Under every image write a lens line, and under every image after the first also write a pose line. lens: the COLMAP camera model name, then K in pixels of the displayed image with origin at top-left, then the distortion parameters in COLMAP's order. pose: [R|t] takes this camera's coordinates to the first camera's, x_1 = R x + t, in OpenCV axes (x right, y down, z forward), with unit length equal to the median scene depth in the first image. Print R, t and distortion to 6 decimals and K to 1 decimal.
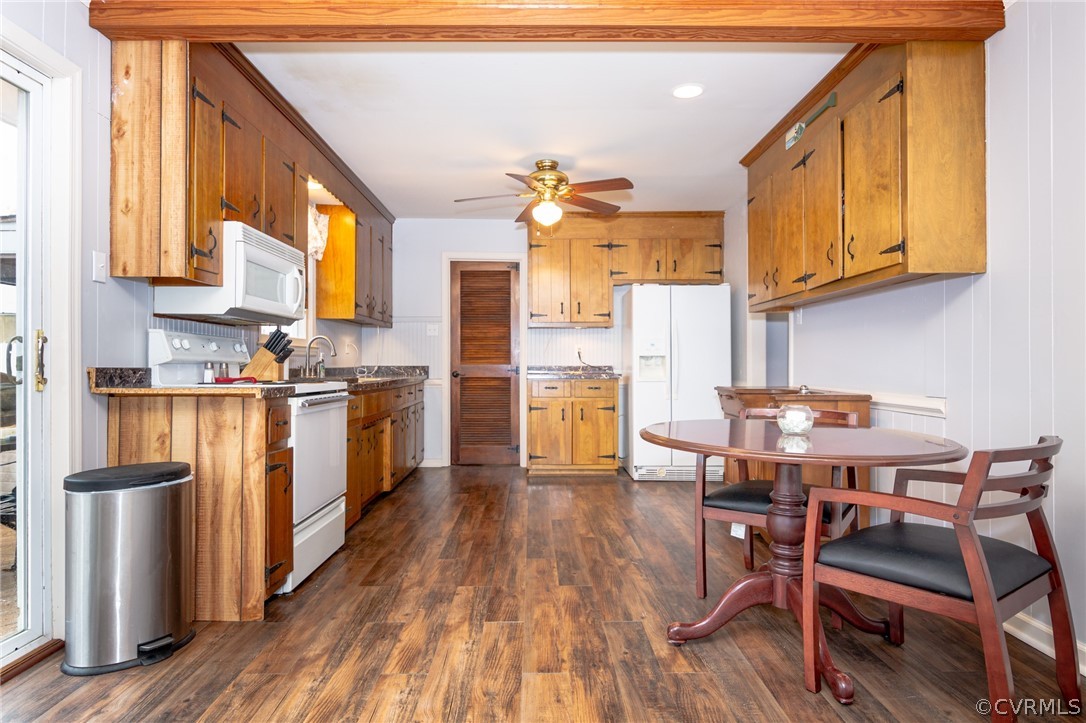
lens RADIAL K [[662.8, 0, 541.0], [0, 662.8, 359.0], [0, 0, 1]] dist [0.002134, 0.000235]
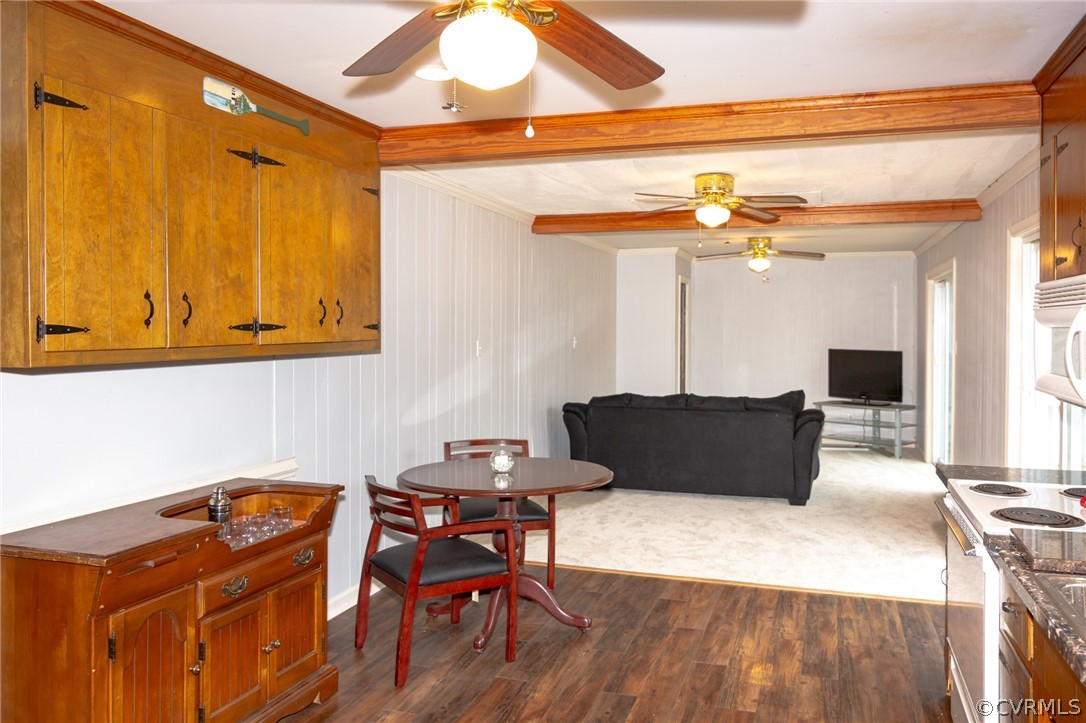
lens RADIAL K [[874.6, 0, 541.4], [0, 874.6, 357.0], [0, 0, 1]] dist [0.004066, 0.000160]
pose [[-0.946659, -0.011344, 0.322038, -0.271570], [-0.003643, 0.999693, 0.024506, -0.168033], [-0.322217, 0.022026, -0.946410, 2.621812]]
